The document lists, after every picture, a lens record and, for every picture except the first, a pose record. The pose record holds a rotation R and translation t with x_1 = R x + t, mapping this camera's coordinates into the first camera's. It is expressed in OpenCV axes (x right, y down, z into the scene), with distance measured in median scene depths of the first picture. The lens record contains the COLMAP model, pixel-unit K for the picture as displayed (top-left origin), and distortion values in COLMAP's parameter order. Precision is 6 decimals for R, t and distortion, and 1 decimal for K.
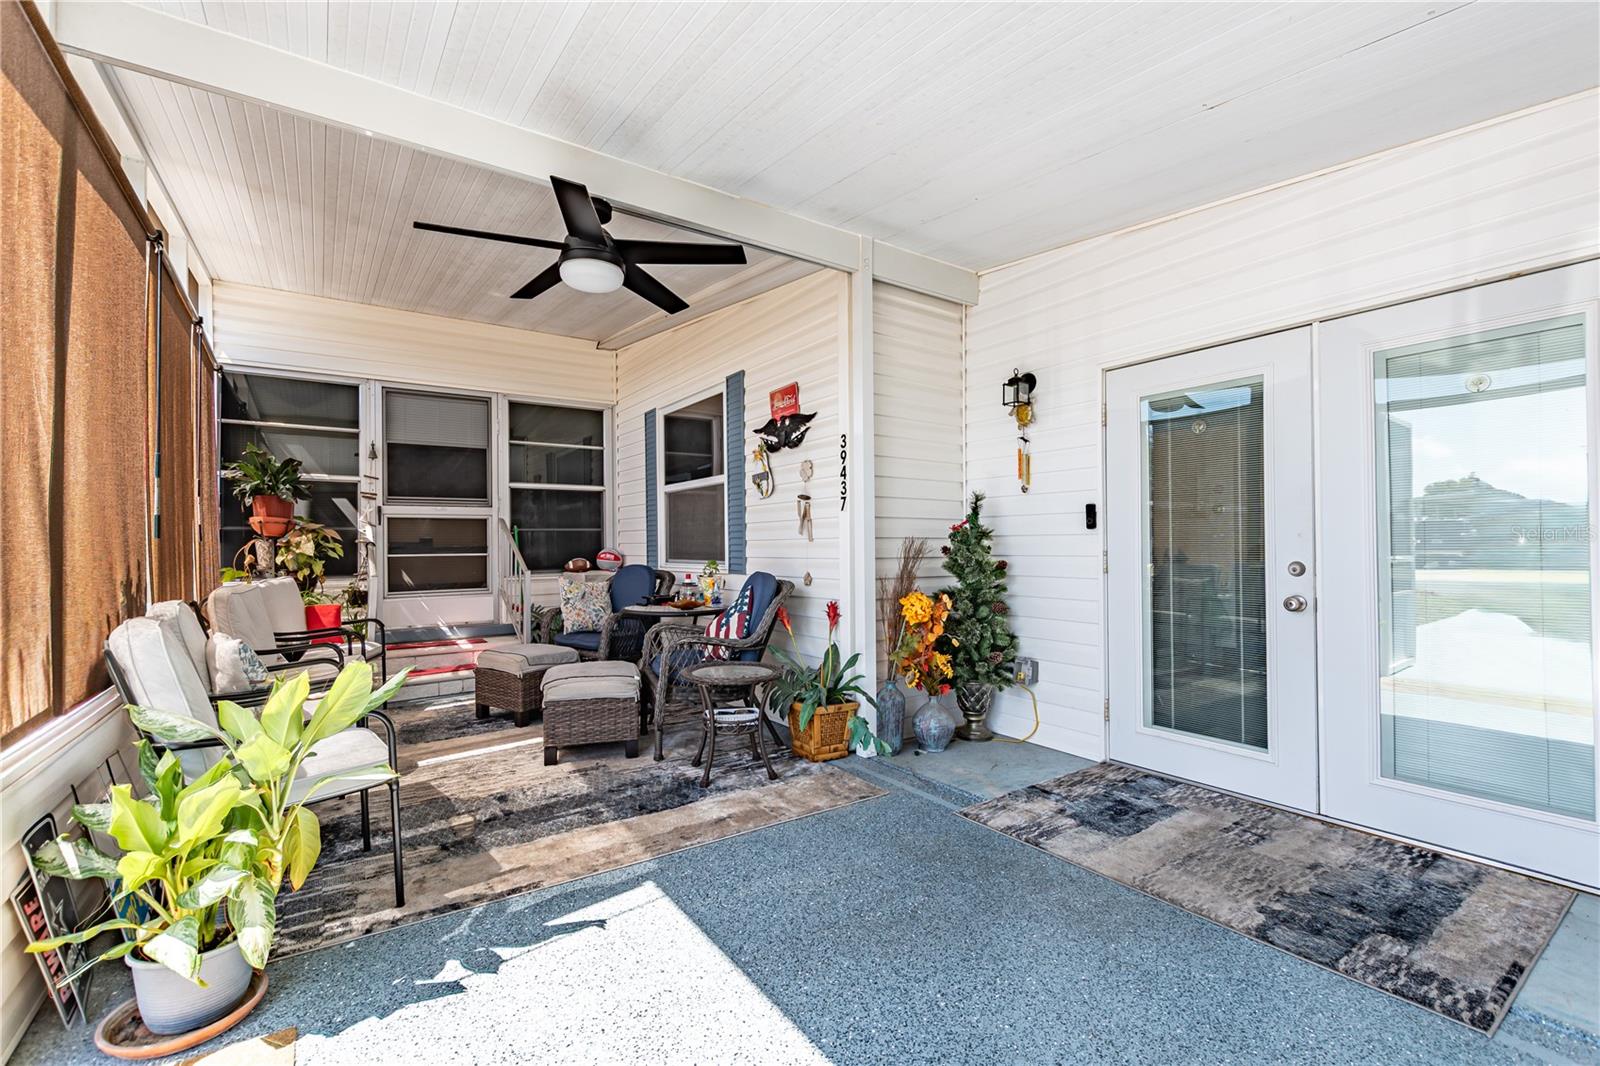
lens RADIAL K [[692.0, 0, 782.1], [0, 692.0, 540.9], [0, 0, 1]] dist [0.003405, -0.000953]
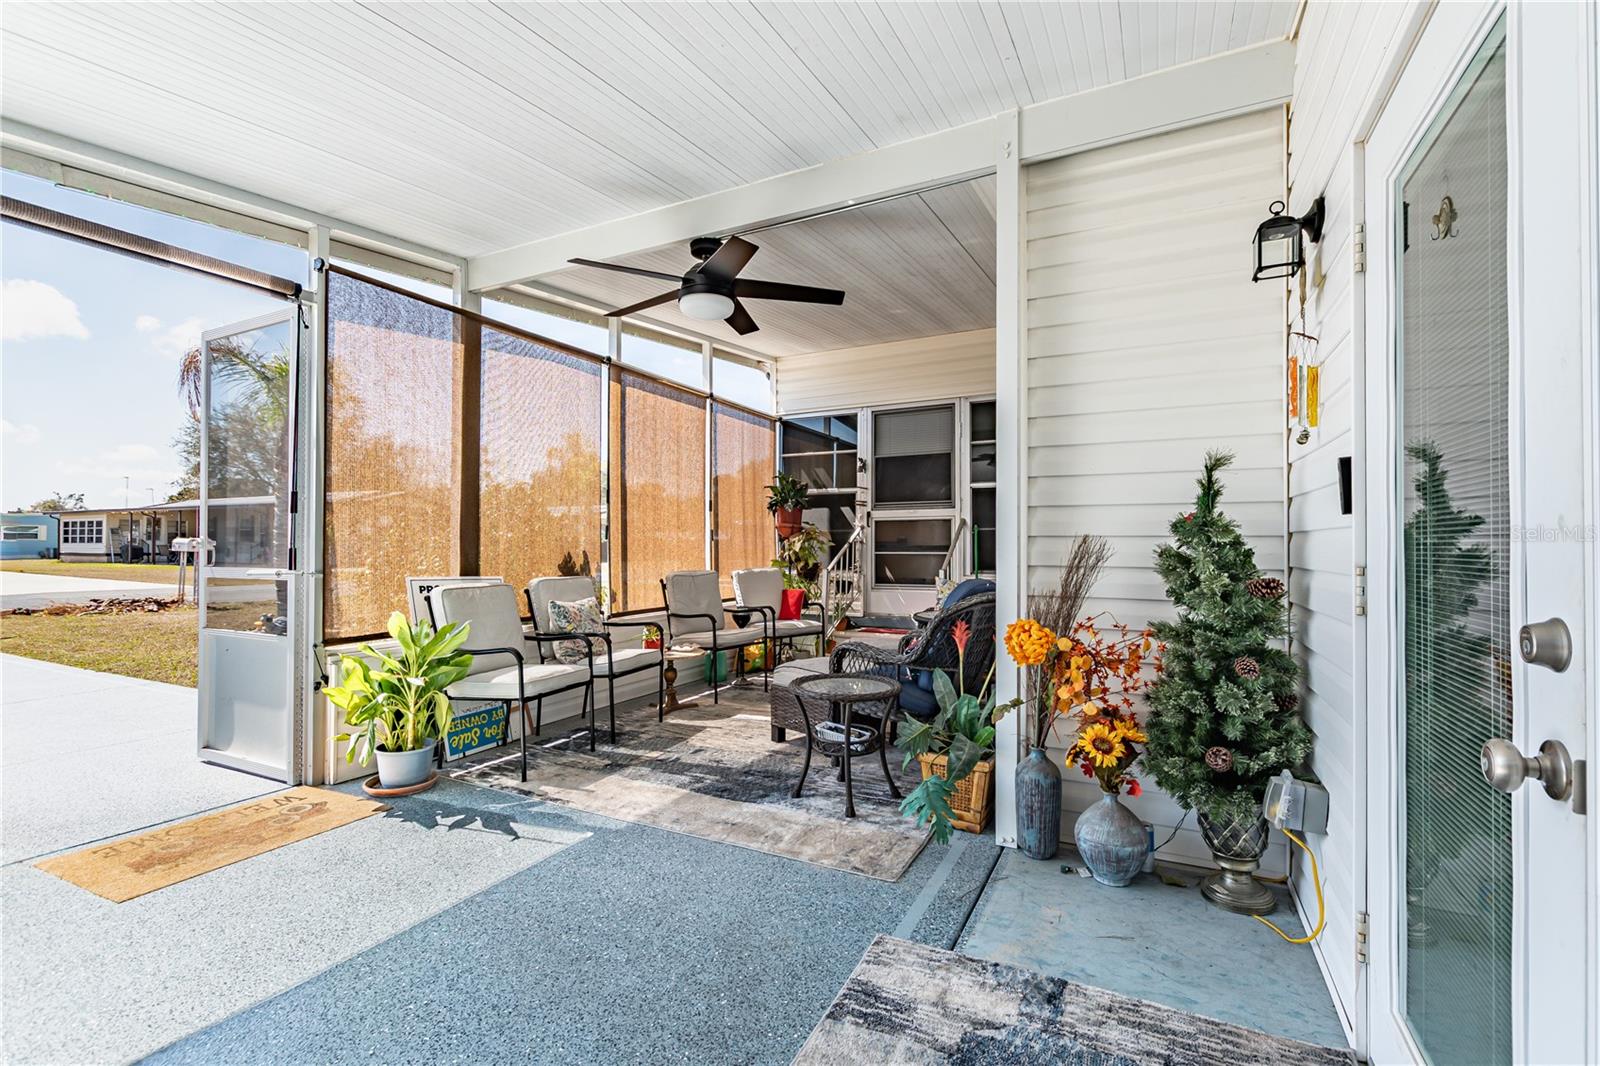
lens RADIAL K [[692.0, 0, 782.1], [0, 692.0, 540.9], [0, 0, 1]] dist [0.003405, -0.000953]
pose [[0.487672, 0.000611, -0.873027, 0.712484], [0.001338, 0.999998, 0.001447, -0.002137], [0.873026, -0.001874, 0.487670, 0.511895]]
